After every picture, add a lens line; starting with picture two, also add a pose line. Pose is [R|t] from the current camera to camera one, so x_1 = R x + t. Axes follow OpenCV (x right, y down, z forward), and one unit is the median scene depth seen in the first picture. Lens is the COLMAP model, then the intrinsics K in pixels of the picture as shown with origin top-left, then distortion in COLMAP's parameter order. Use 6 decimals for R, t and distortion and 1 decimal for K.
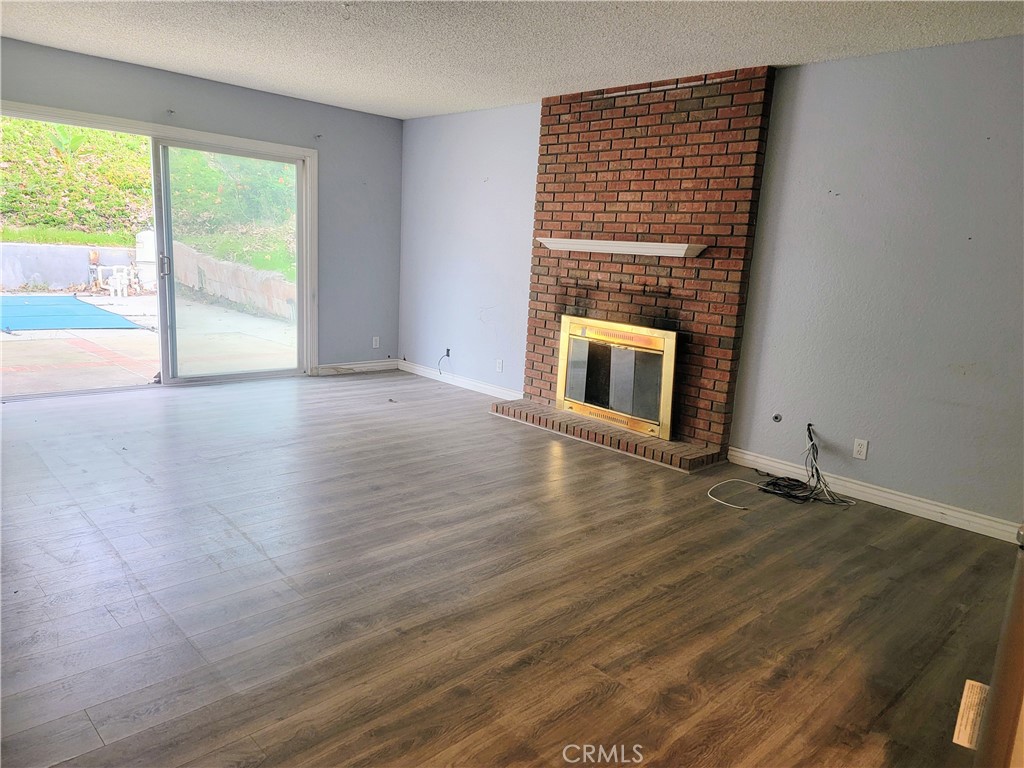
lens RADIAL K [[685.7, 0, 517.4], [0, 685.7, 387.9], [0, 0, 1]] dist [0.035038, -0.004394]
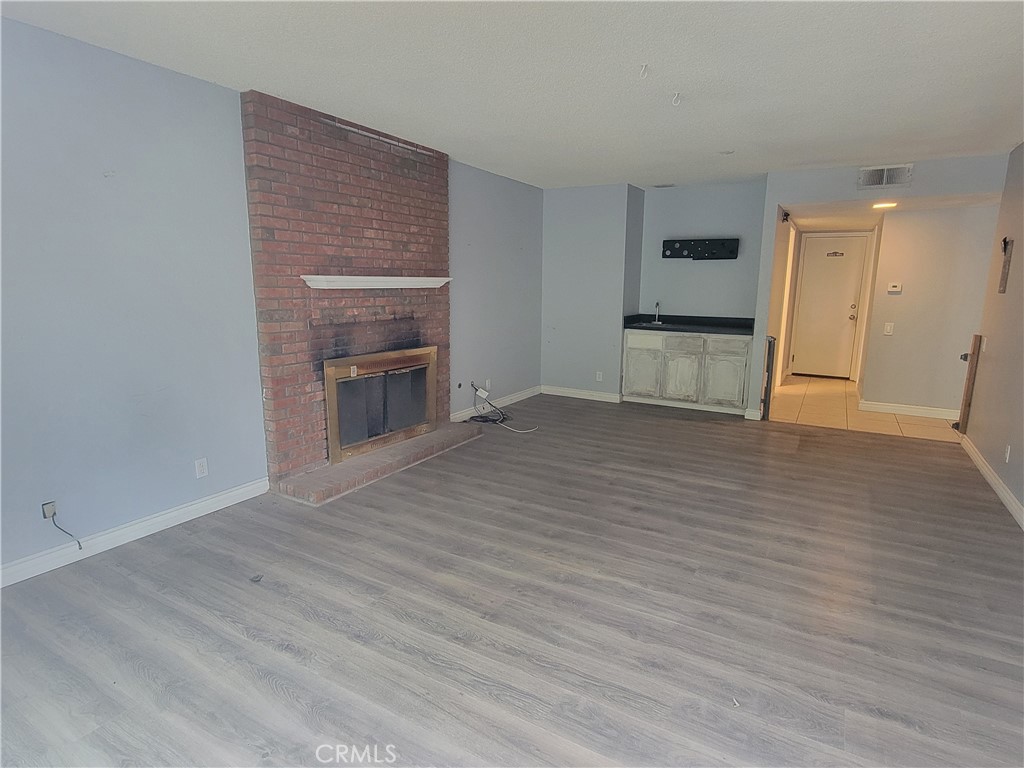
lens RADIAL K [[546.5, 0, 513.8], [0, 546.5, 379.3], [0, 0, 1]] dist [-0.001746, 0.000726]
pose [[-0.255699, -0.237820, 0.937048, -0.749109], [0.162977, 0.944794, 0.284258, -0.276776], [-0.952920, 0.225402, -0.202824, 1.038659]]
